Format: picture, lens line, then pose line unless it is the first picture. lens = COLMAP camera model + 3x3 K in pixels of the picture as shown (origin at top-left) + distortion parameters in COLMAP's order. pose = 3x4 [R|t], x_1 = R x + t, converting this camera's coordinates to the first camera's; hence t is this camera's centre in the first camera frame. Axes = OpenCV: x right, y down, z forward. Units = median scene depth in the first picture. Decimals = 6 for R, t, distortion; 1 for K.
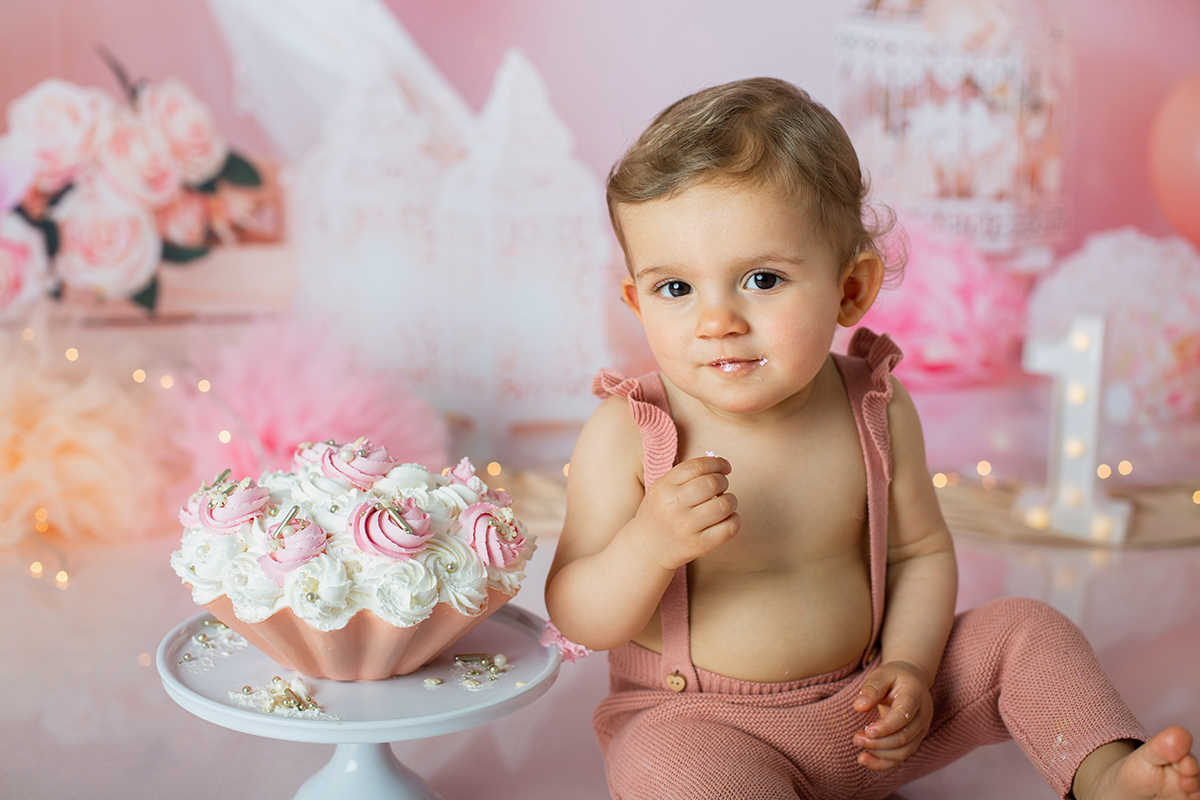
lens RADIAL K [[1808.4, 0, 600.0], [0, 1808.4, 400.0], [0, 0, 1]] dist [-0.153902, 0.139650]
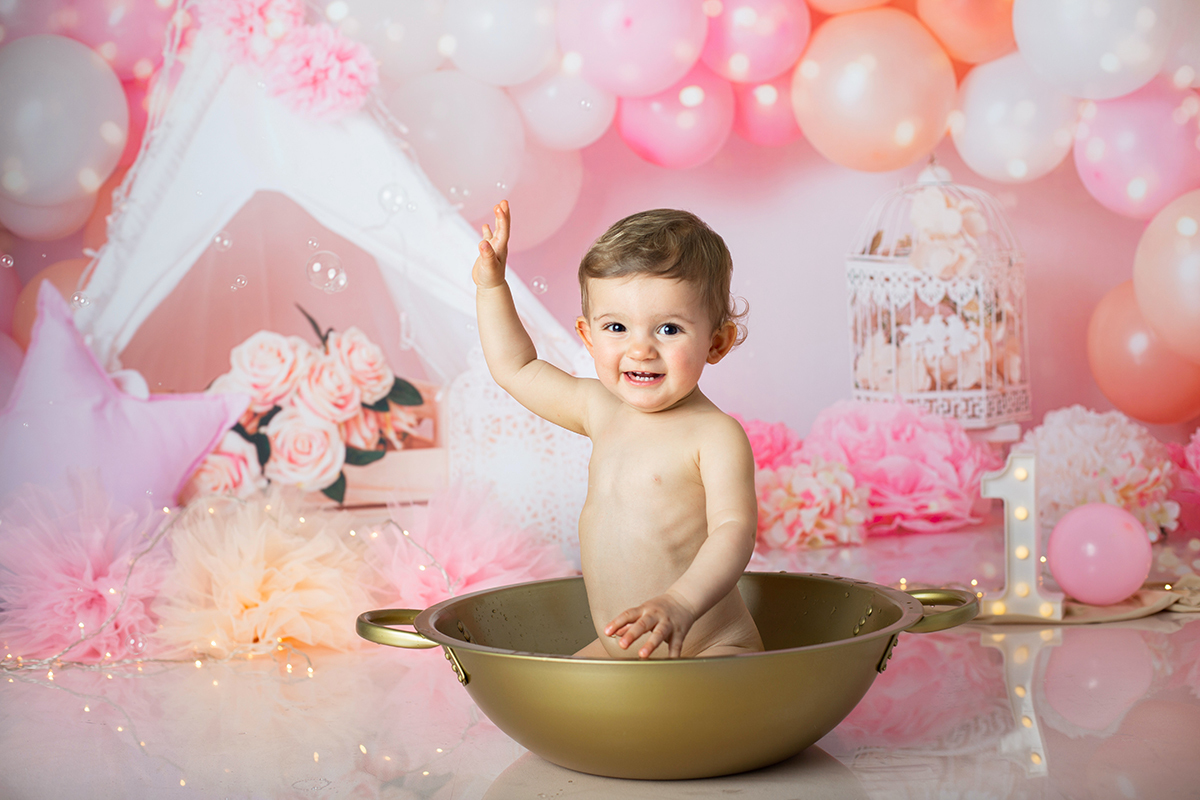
lens RADIAL K [[1756.1, 0, 600.0], [0, 1756.1, 400.0], [0, 0, 1]] dist [-0.143074, 0.083071]
pose [[0.998756, -0.045856, -0.019586, -0.030573], [0.042290, 0.987089, -0.154490, 0.085497], [0.026417, 0.153470, 0.987800, -0.284601]]
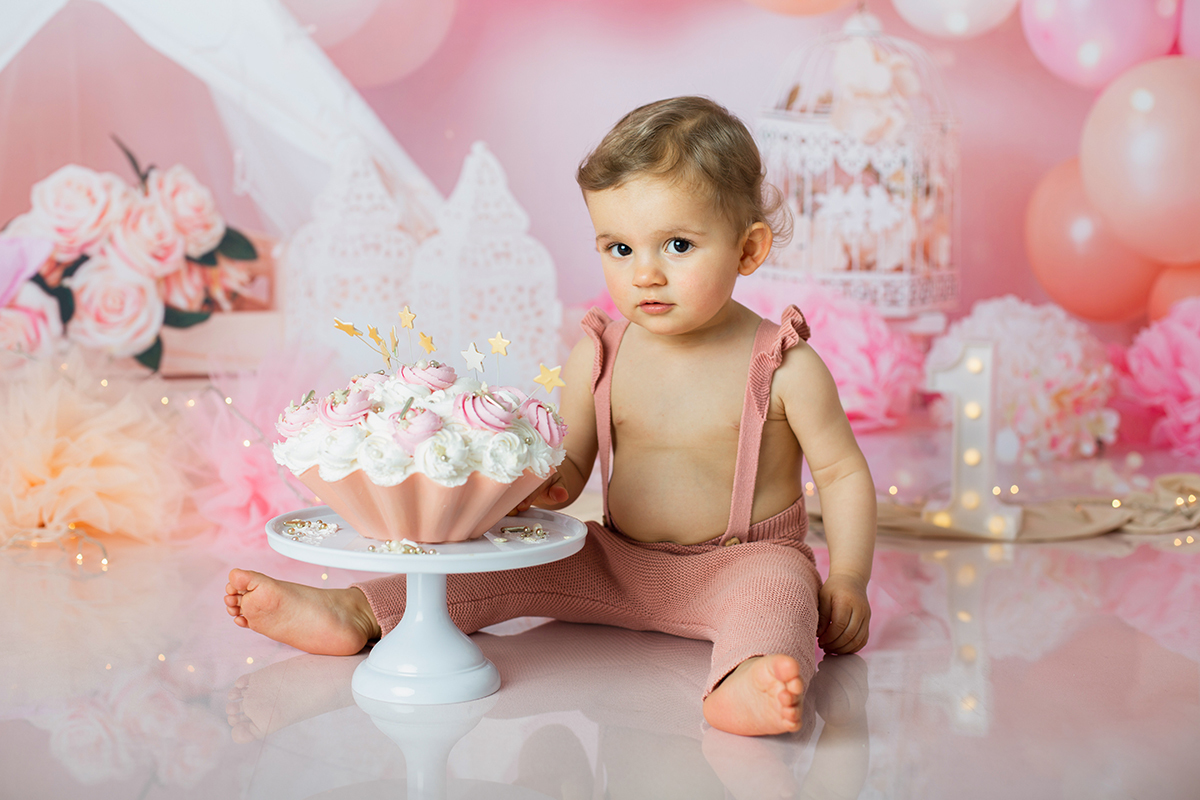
lens RADIAL K [[1773.2, 0, 600.0], [0, 1773.2, 400.0], [0, 0, 1]] dist [-0.151535, 0.088476]
pose [[0.997776, -0.004664, 0.066495, -0.046048], [0.011922, 0.993951, -0.109176, 0.094289], [-0.065583, 0.109726, 0.991796, -0.109450]]
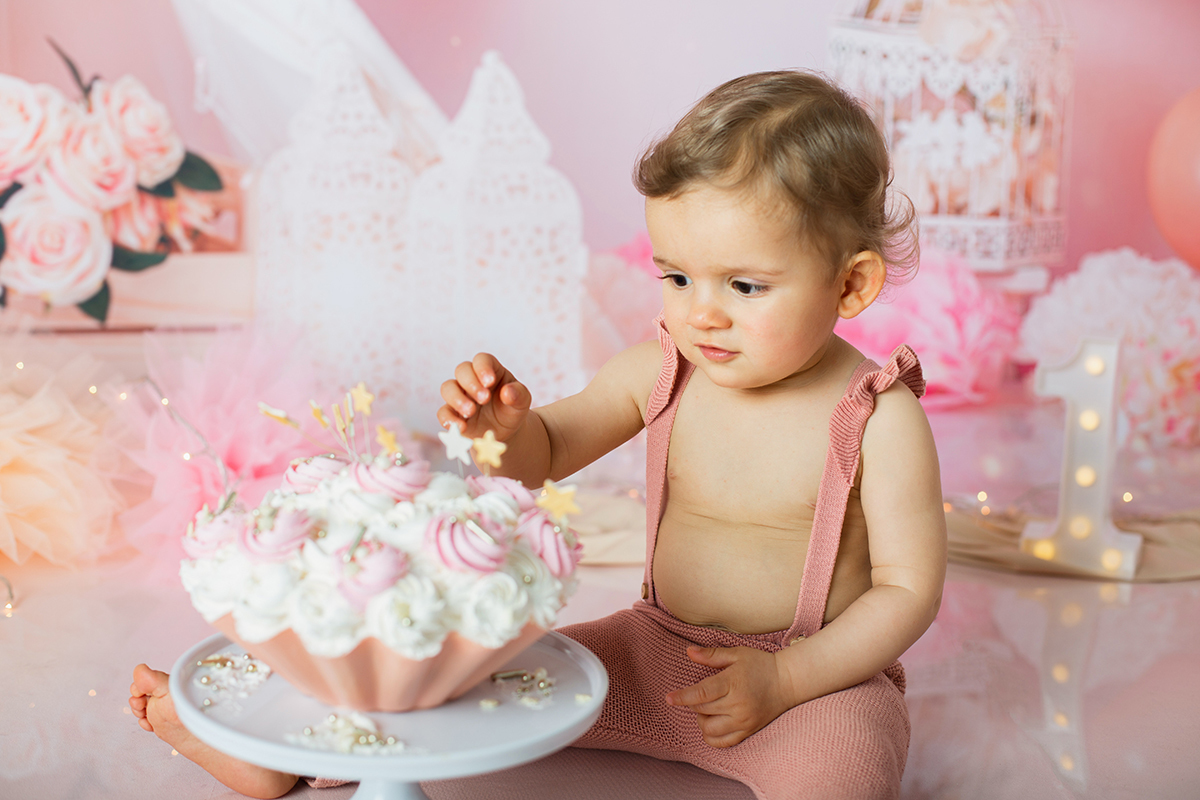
lens RADIAL K [[1773.2, 0, 600.0], [0, 1773.2, 400.0], [0, 0, 1]] dist [-0.151535, 0.088476]
pose [[0.998943, 0.011368, 0.044530, -0.029479], [-0.010950, 0.999894, -0.009616, -0.001835], [-0.044634, 0.009118, 0.998962, 0.069406]]
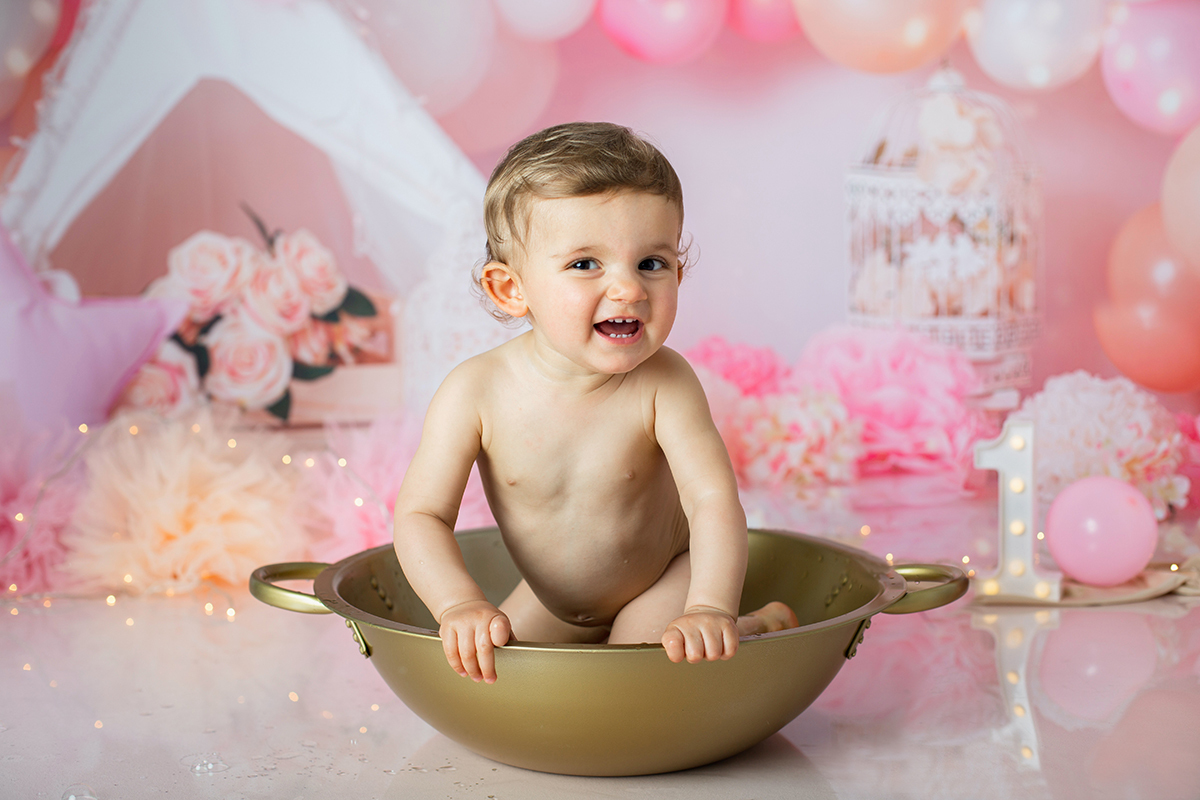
lens RADIAL K [[1773.2, 0, 600.0], [0, 1773.2, 400.0], [0, 0, 1]] dist [-0.151535, 0.088476]
pose [[0.999430, -0.016681, -0.029345, -0.001957], [0.013730, 0.995088, -0.098036, 0.057988], [0.030836, 0.097577, 0.994750, -0.184711]]
